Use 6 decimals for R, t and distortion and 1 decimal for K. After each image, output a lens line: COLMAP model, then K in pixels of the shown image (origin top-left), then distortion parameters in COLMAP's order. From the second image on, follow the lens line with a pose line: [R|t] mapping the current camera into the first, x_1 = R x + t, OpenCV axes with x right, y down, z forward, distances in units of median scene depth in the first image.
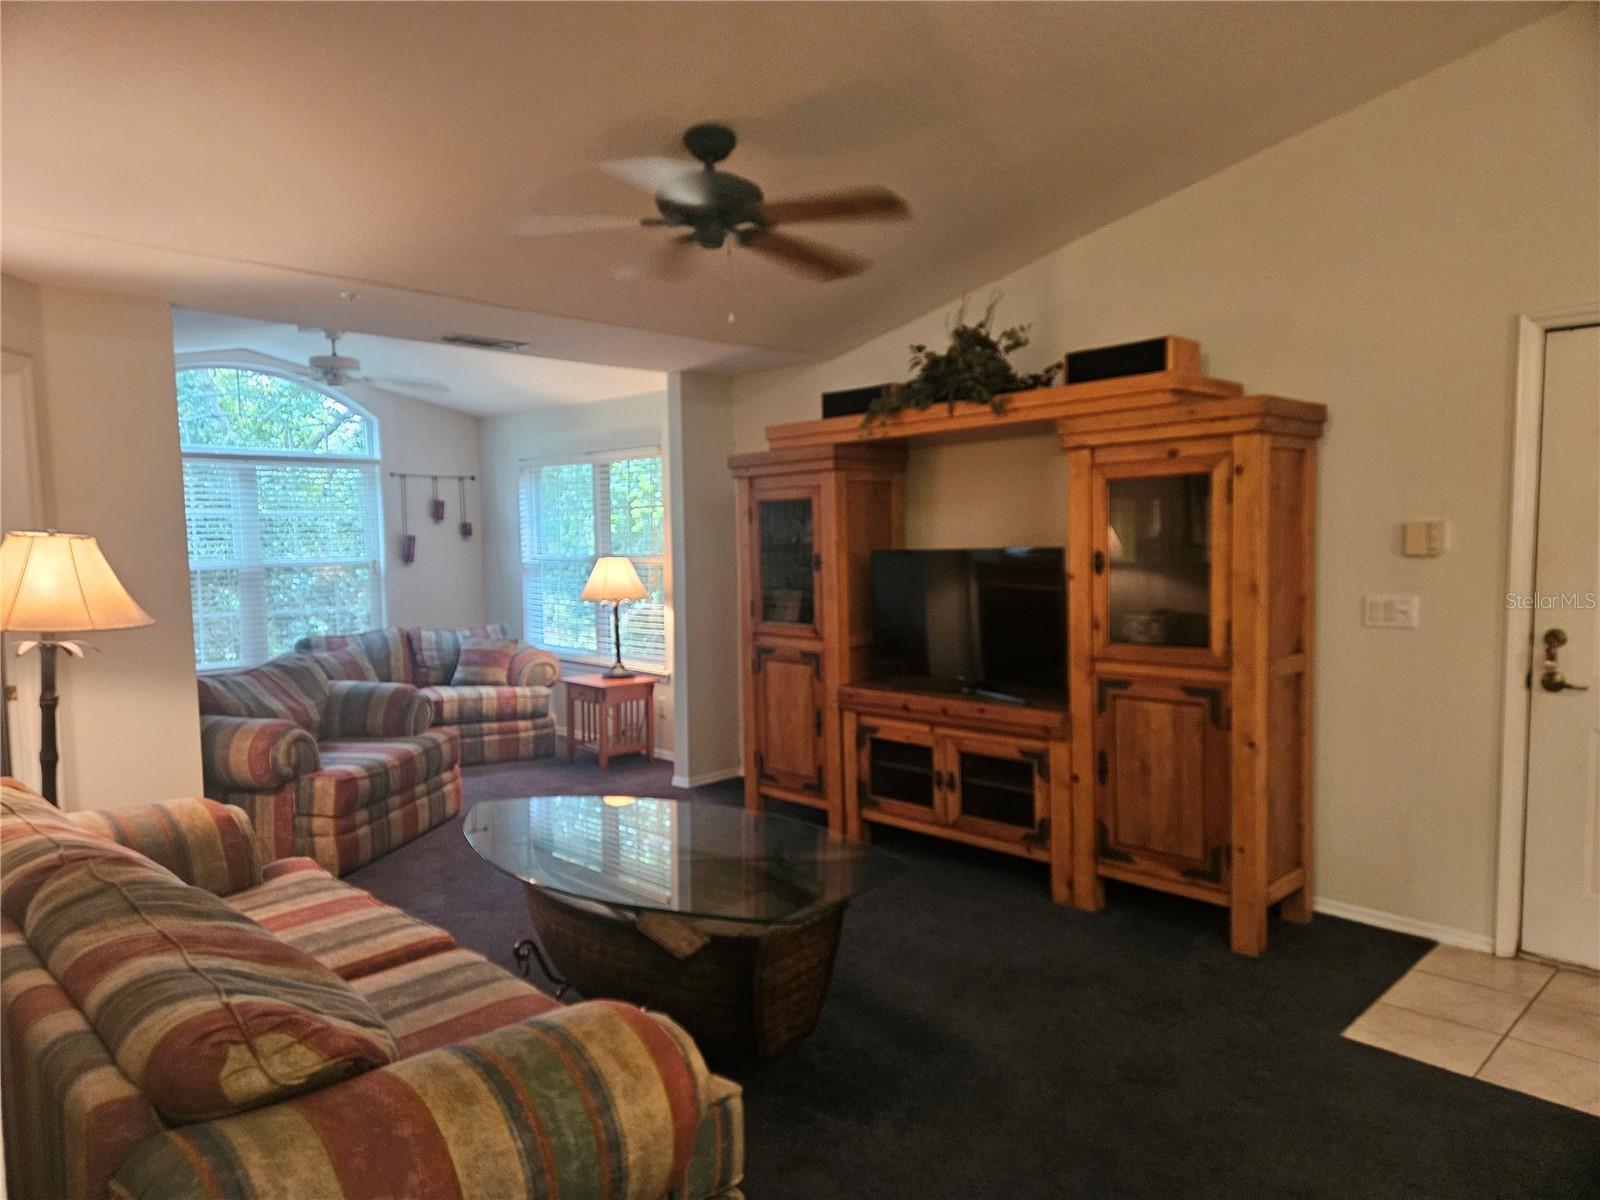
lens RADIAL K [[1044.5, 0, 794.3], [0, 1044.5, 607.5], [0, 0, 1]] dist [0.101544, -0.087240]
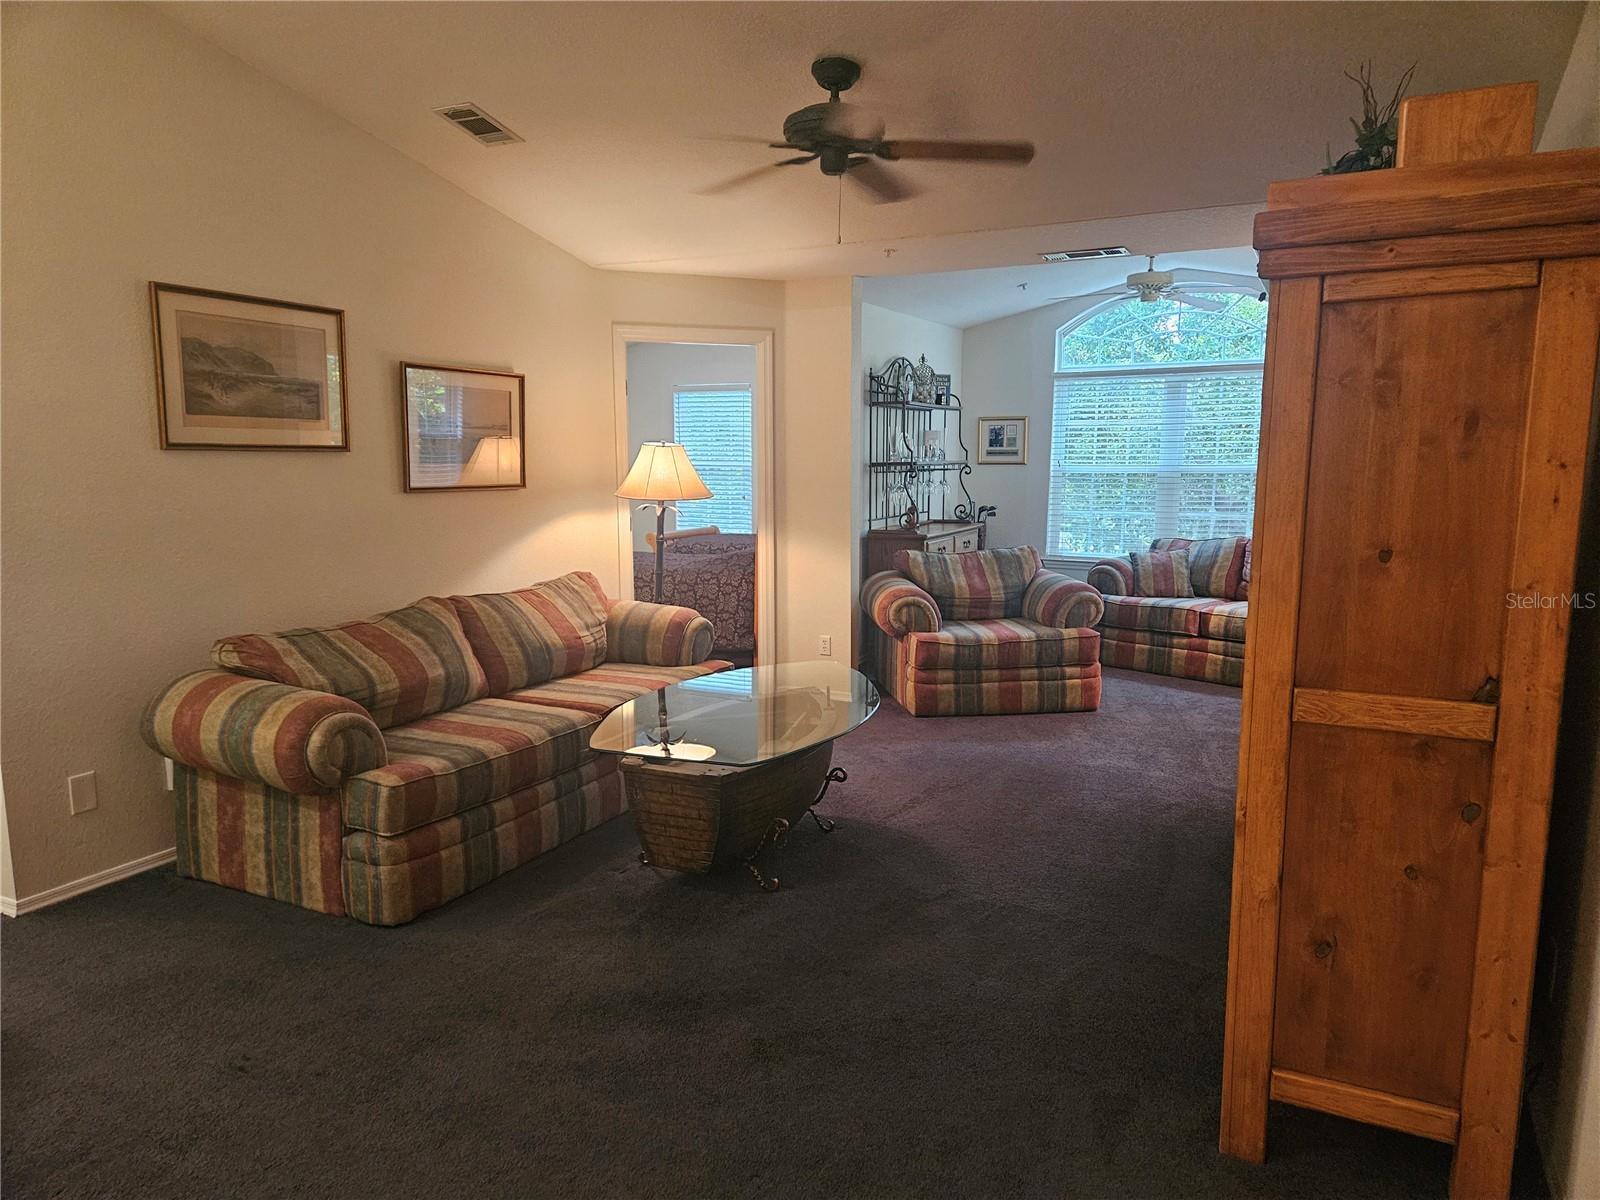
lens RADIAL K [[1044.5, 0, 794.3], [0, 1044.5, 607.5], [0, 0, 1]] dist [0.101544, -0.087240]
pose [[0.333909, 0.166226, -0.927833, 0.644056], [-0.082322, 0.985710, 0.146969, -0.044654], [0.939004, 0.027307, 0.342821, 0.398446]]
